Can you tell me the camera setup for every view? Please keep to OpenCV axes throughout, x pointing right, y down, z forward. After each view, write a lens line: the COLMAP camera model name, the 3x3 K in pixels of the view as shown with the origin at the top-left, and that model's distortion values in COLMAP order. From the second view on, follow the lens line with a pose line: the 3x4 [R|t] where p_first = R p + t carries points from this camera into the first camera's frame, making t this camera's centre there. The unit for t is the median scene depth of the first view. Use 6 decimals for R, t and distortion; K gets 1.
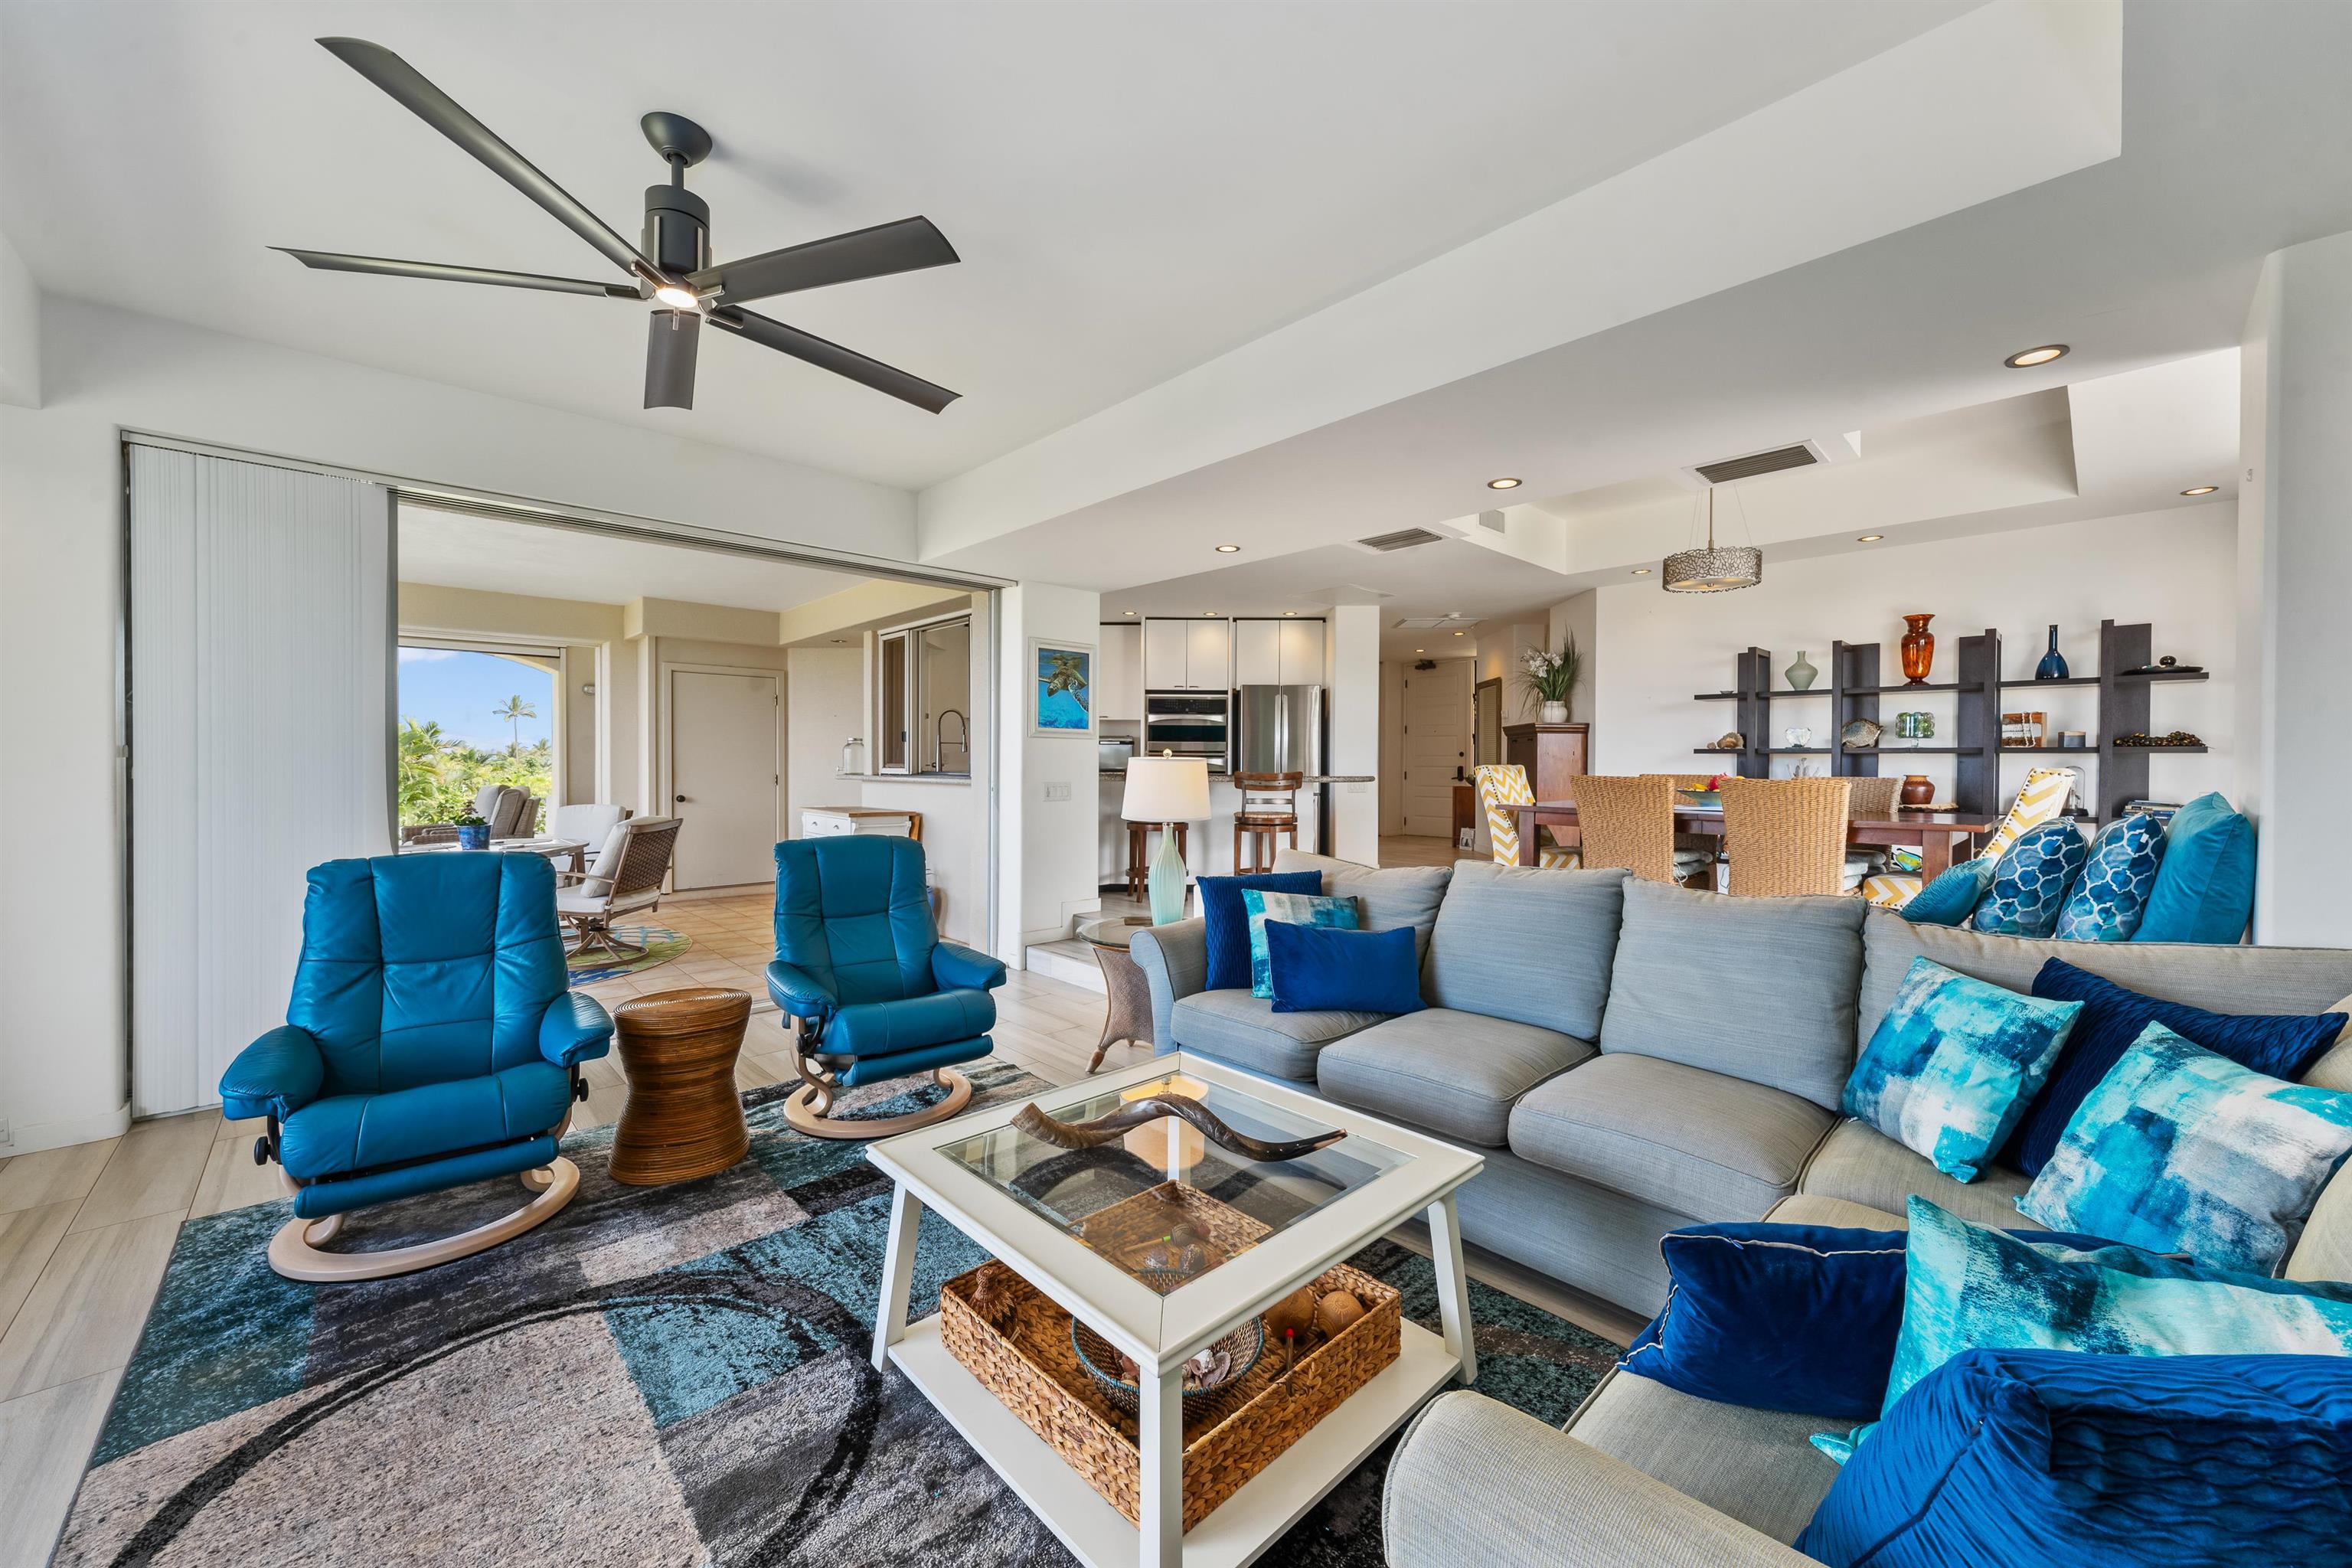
lens RADIAL K [[874.2, 0, 1175.9], [0, 874.2, 773.3], [0, 0, 1]] dist [-0.012644, 0.001194]
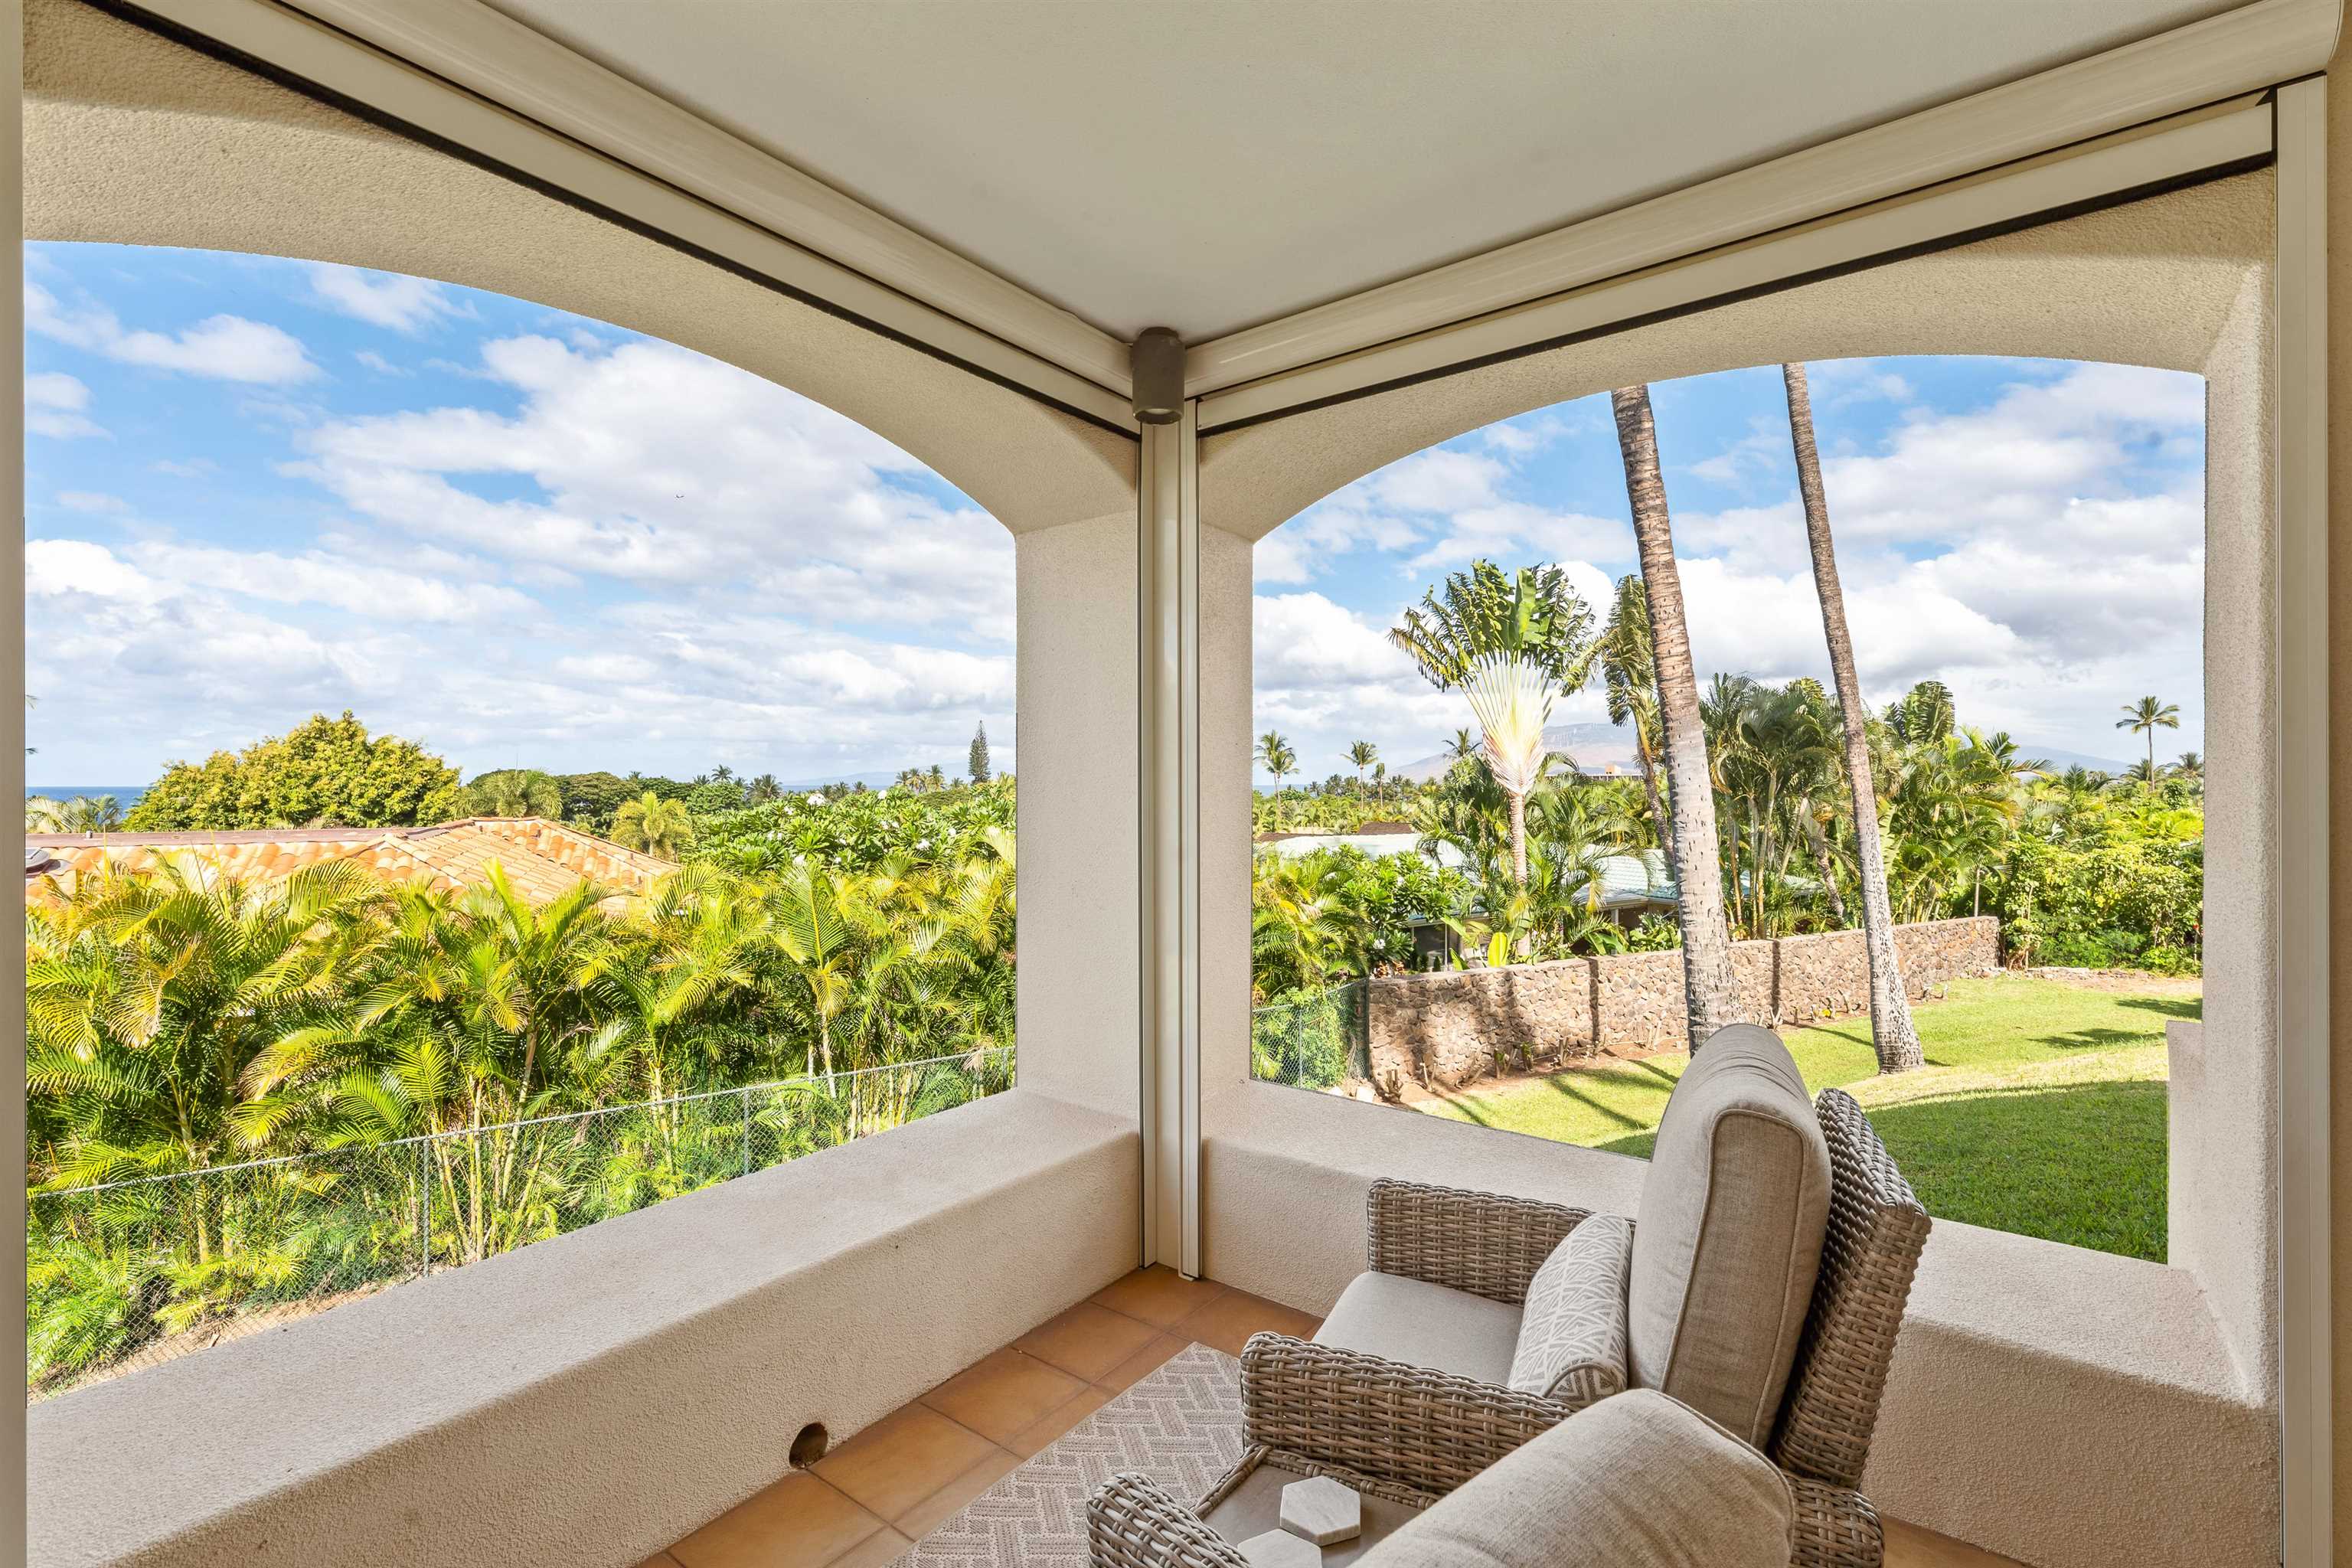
lens RADIAL K [[1047.8, 0, 1190.8], [0, 1047.8, 787.5], [0, 0, 1]] dist [0.000714, -0.000580]
pose [[0.176552, 0.000470, -0.984291, -0.869547], [-0.012567, 0.999919, -0.001776, -0.043594], [0.984211, 0.012683, 0.176544, 1.277293]]
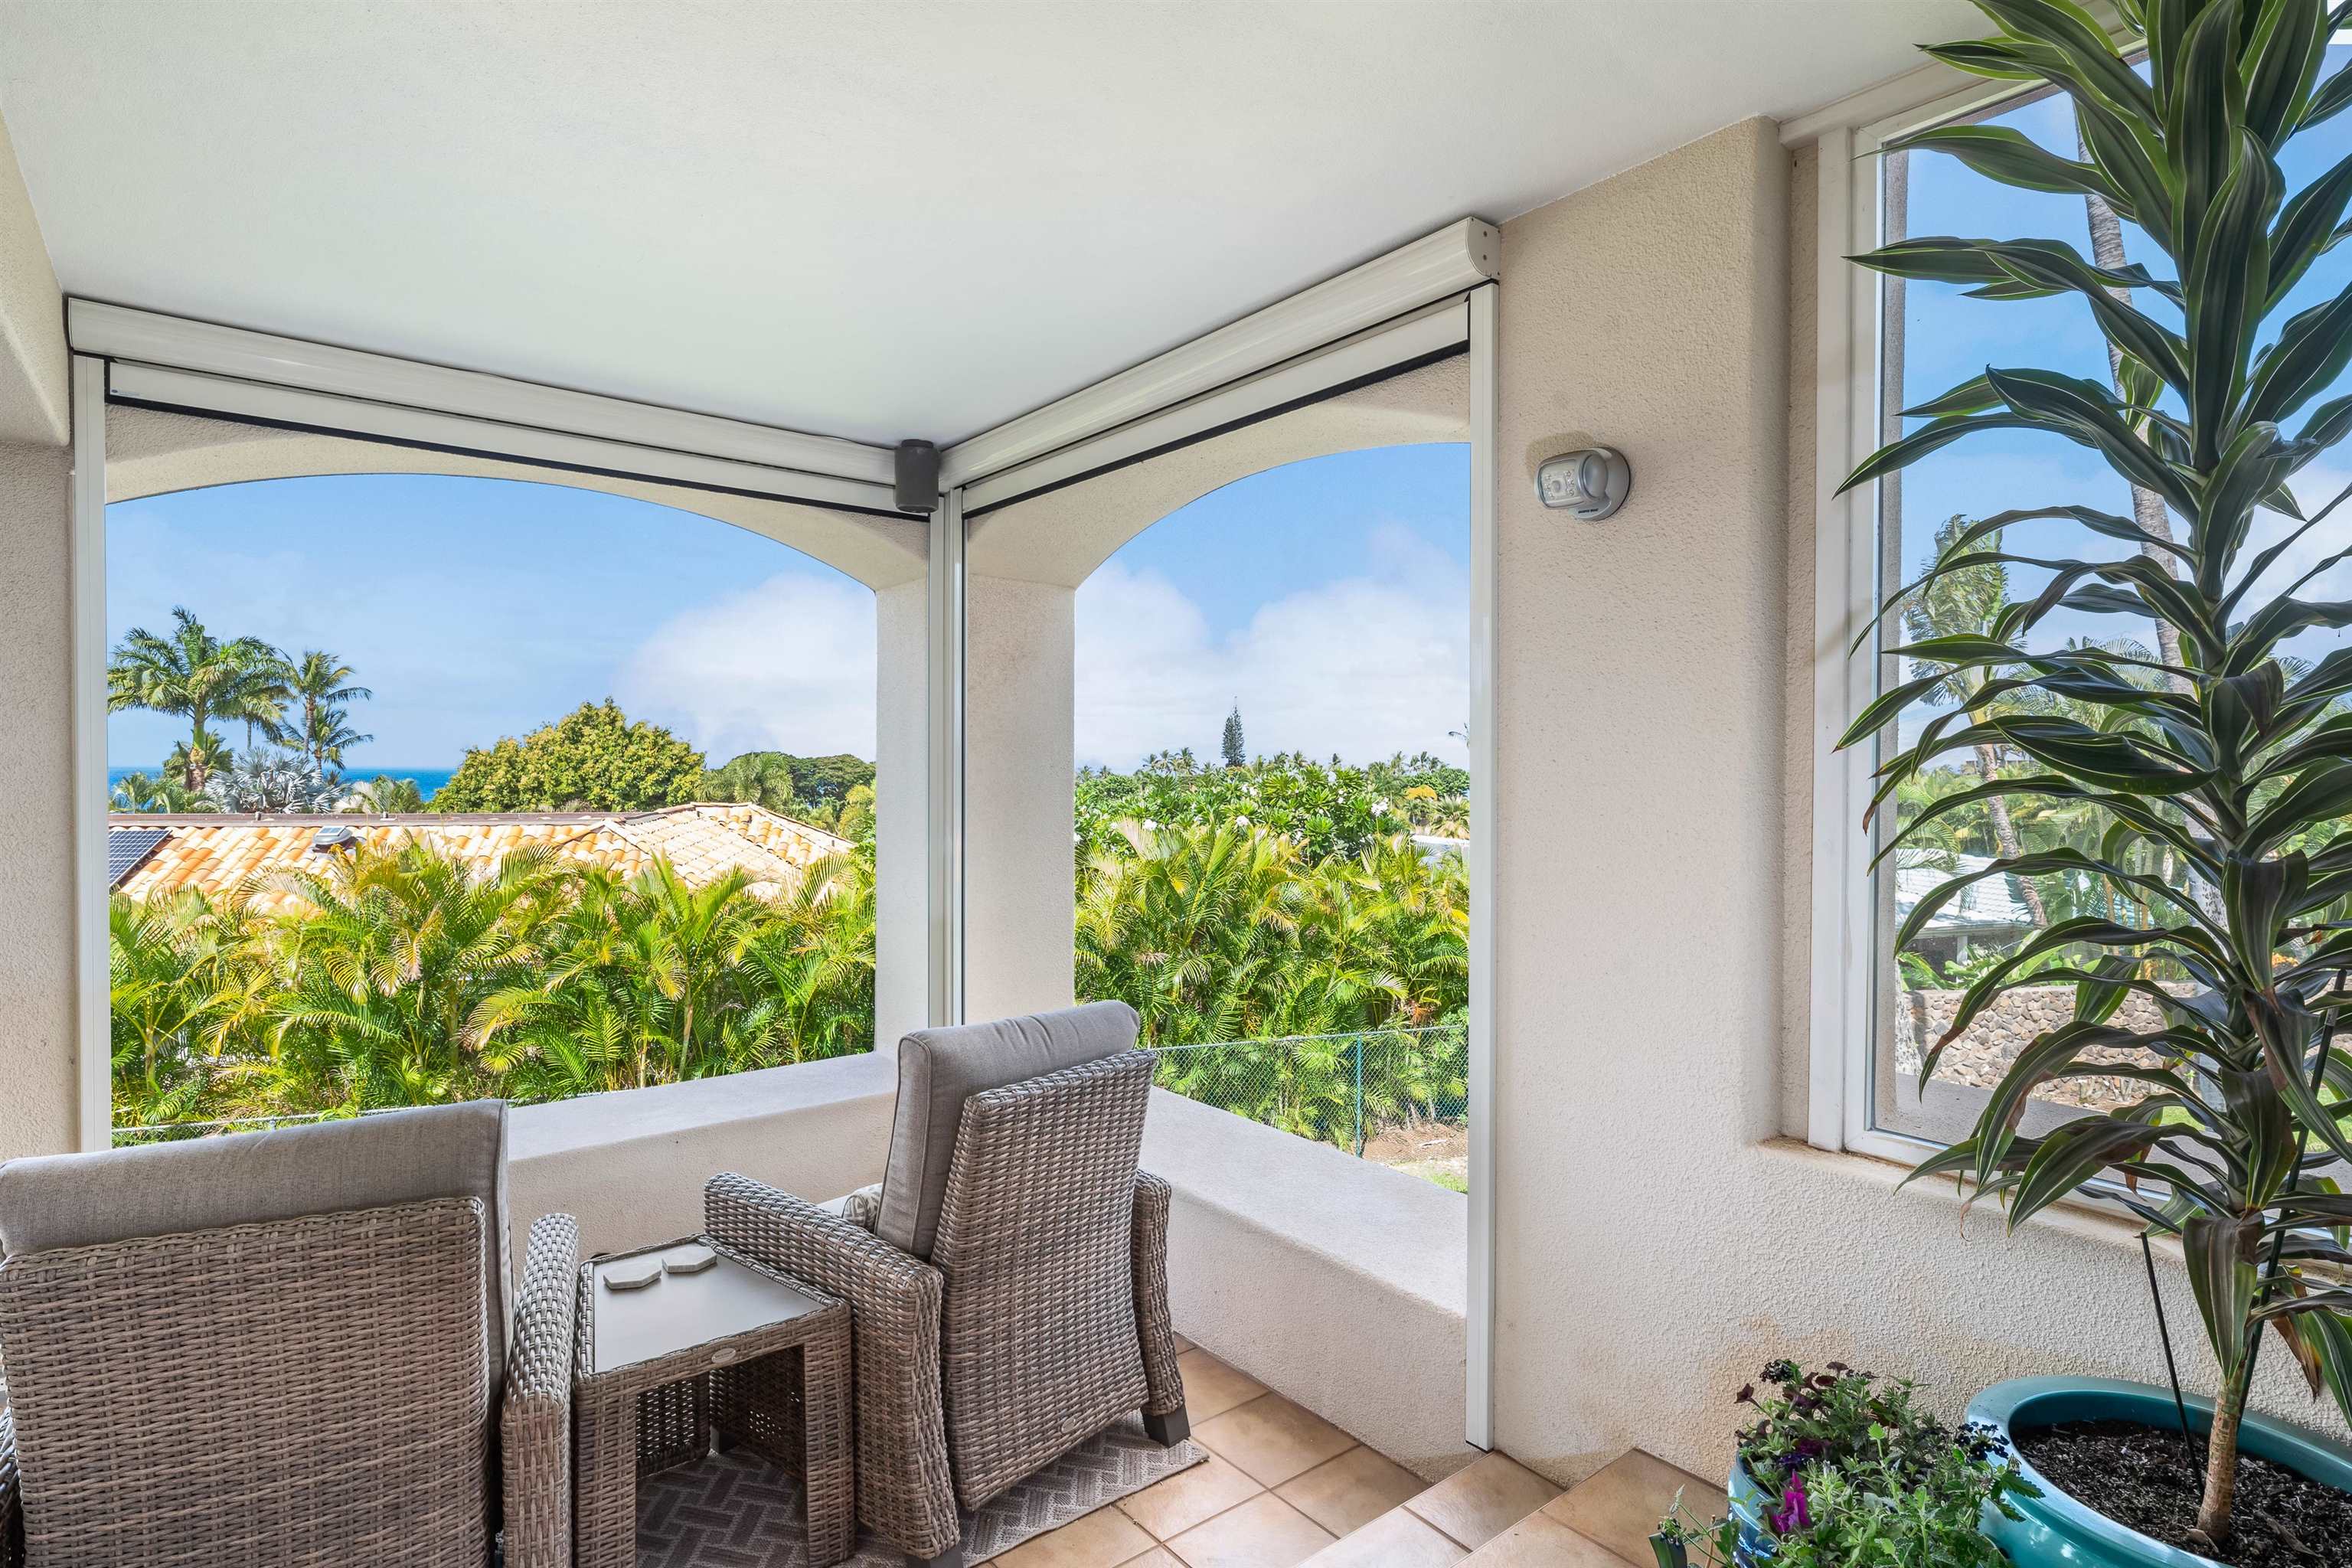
lens RADIAL K [[1221.8, 0, 1171.4], [0, 1221.8, 772.9], [0, 0, 1]] dist [0.000151, 0.000330]
pose [[-0.081968, 0.001316, -0.996634, -0.658935], [-0.017922, 0.999835, 0.002794, -0.065965], [0.996474, 0.018091, -0.081931, 1.544912]]
